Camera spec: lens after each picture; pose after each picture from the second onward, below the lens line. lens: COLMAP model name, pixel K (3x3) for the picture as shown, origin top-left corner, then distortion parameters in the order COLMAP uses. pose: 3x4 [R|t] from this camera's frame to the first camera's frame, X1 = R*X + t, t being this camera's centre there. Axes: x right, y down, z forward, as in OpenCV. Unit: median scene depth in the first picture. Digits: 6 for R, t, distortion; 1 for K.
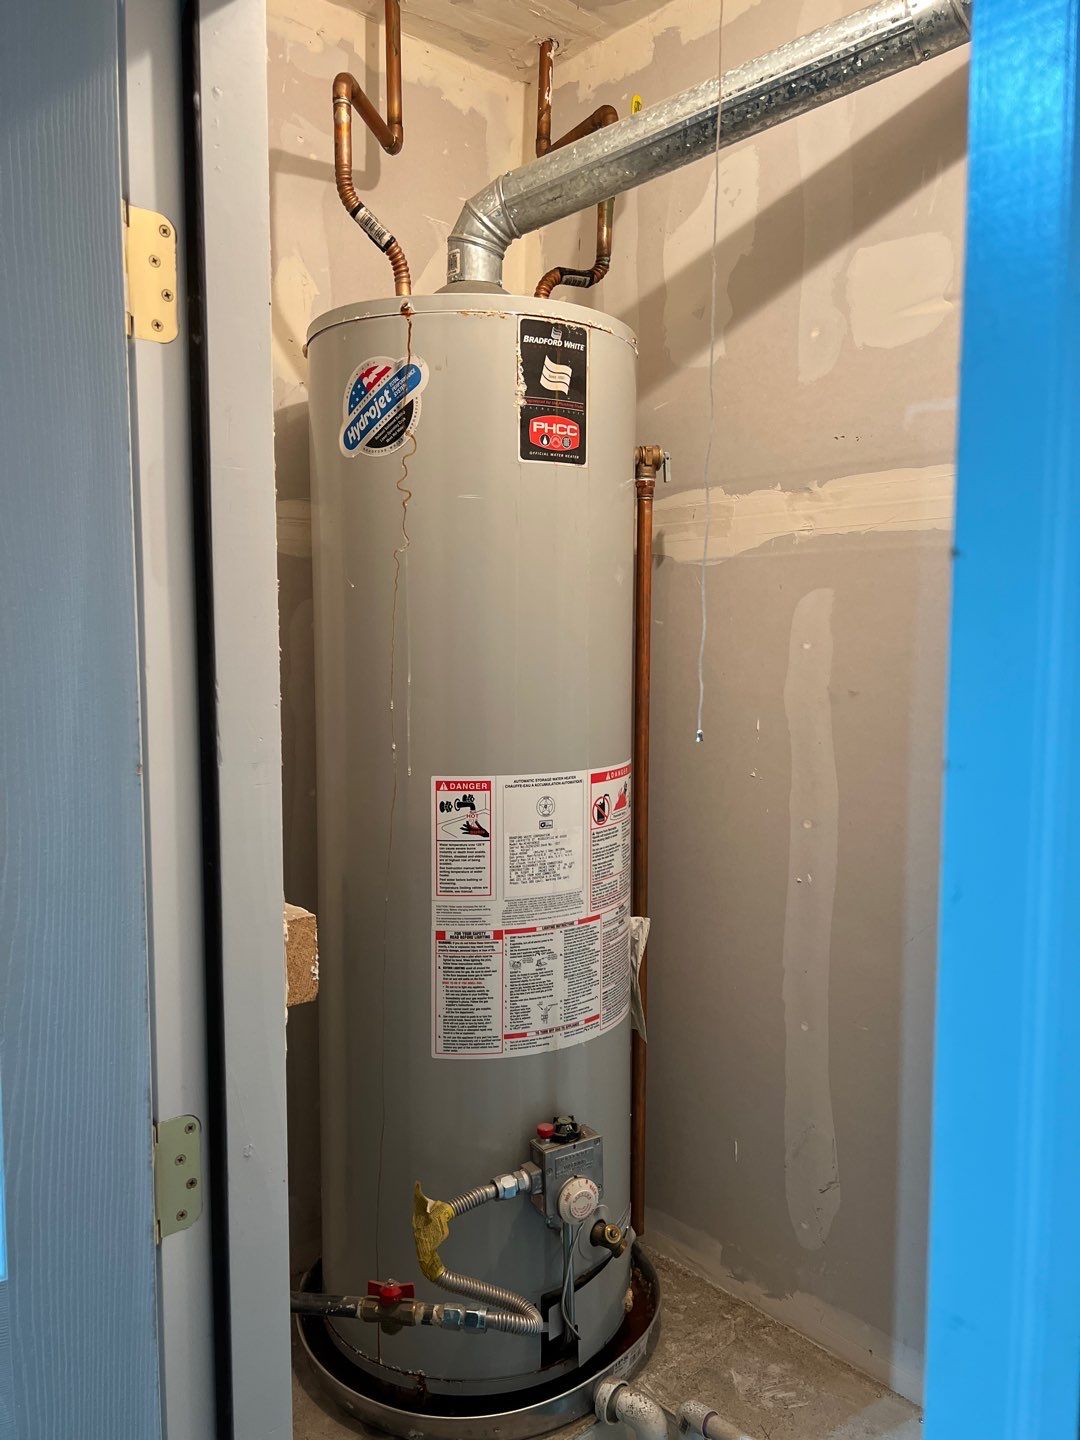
lens RADIAL K [[1077.2, 0, 538.5], [0, 1077.2, 720.4], [0, 0, 1]] dist [0.042398, -0.051154]
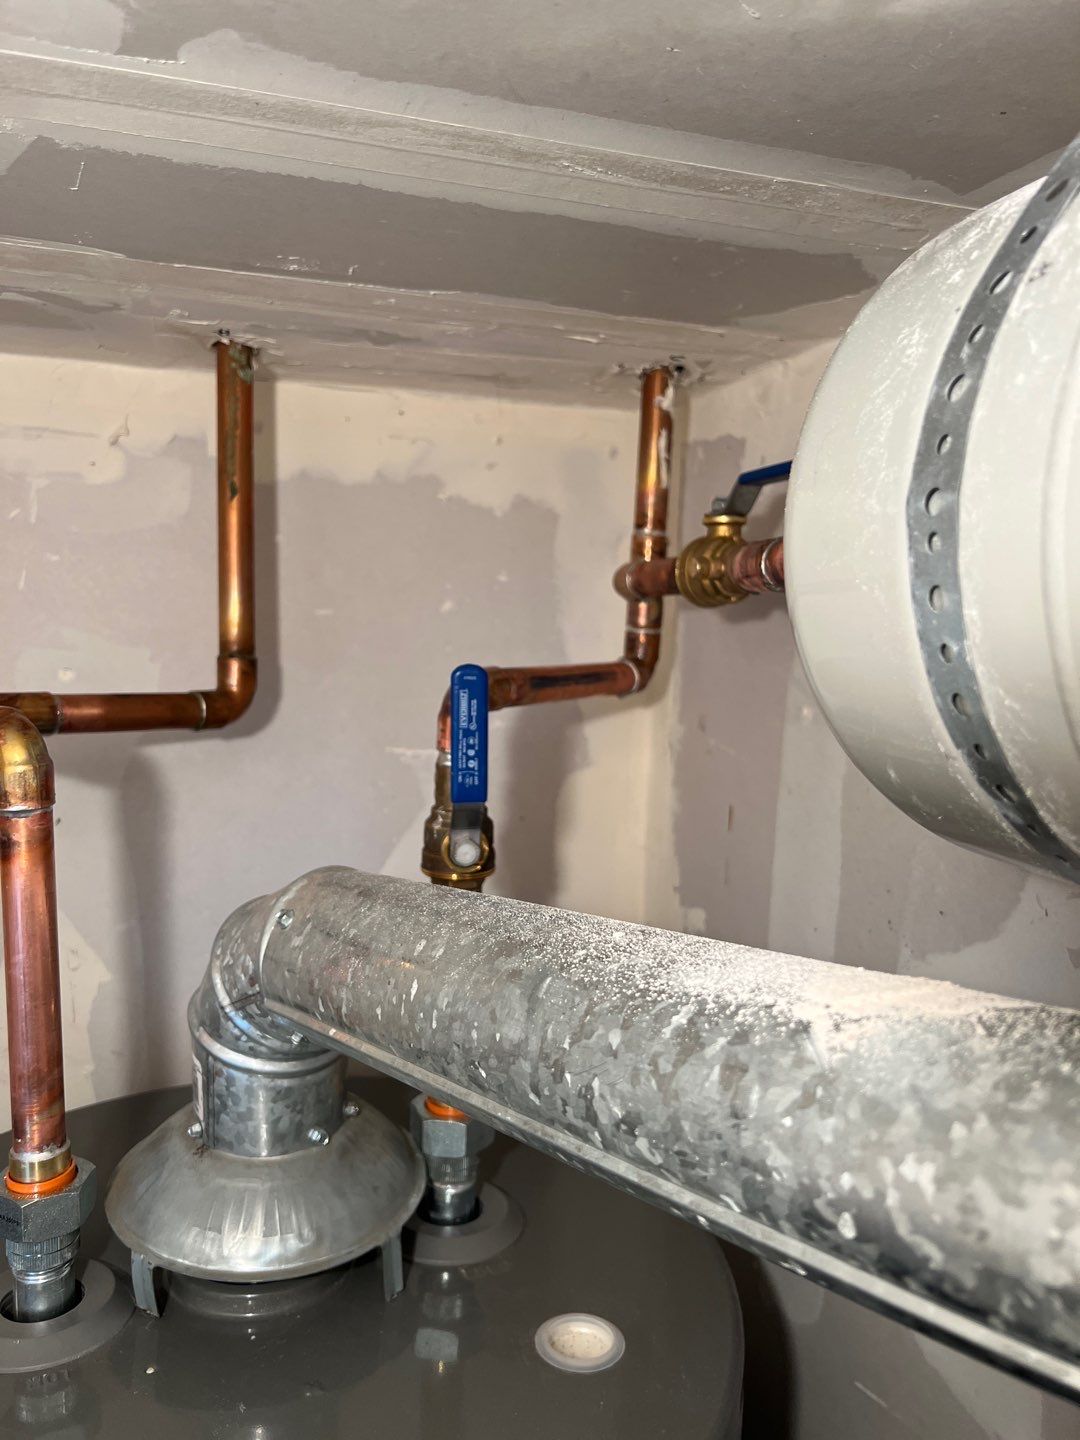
lens RADIAL K [[1101.1, 0, 533.9], [0, 1101.1, 731.9], [0, 0, 1]] dist [0.009966, -0.007243]
pose [[0.917184, 0.059906, -0.393935, 0.149627], [-0.059692, 0.998135, 0.012809, -0.534370], [0.393967, 0.011766, 0.919049, 0.656208]]
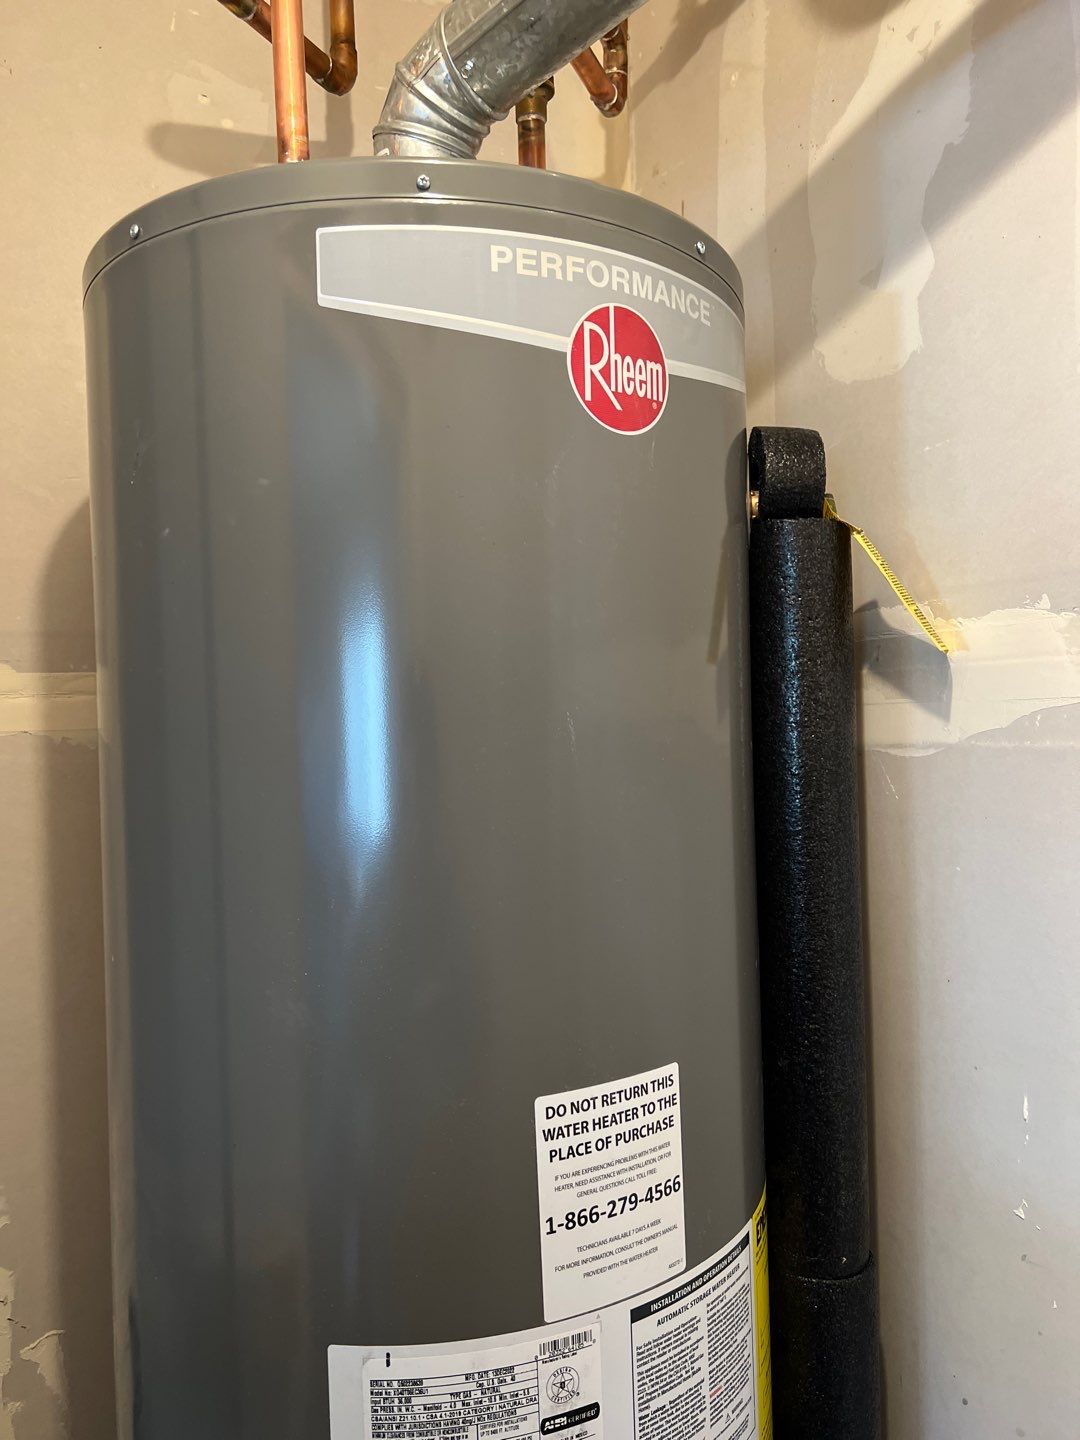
lens RADIAL K [[1089.5, 0, 540.0], [0, 1089.5, 720.0], [0, 0, 1]] dist [0.050038, -0.066365]
pose [[0.962260, -0.027669, -0.270721, 0.133733], [0.005763, 0.996666, -0.081380, -0.122855], [0.272070, 0.076749, 0.959212, 0.472105]]
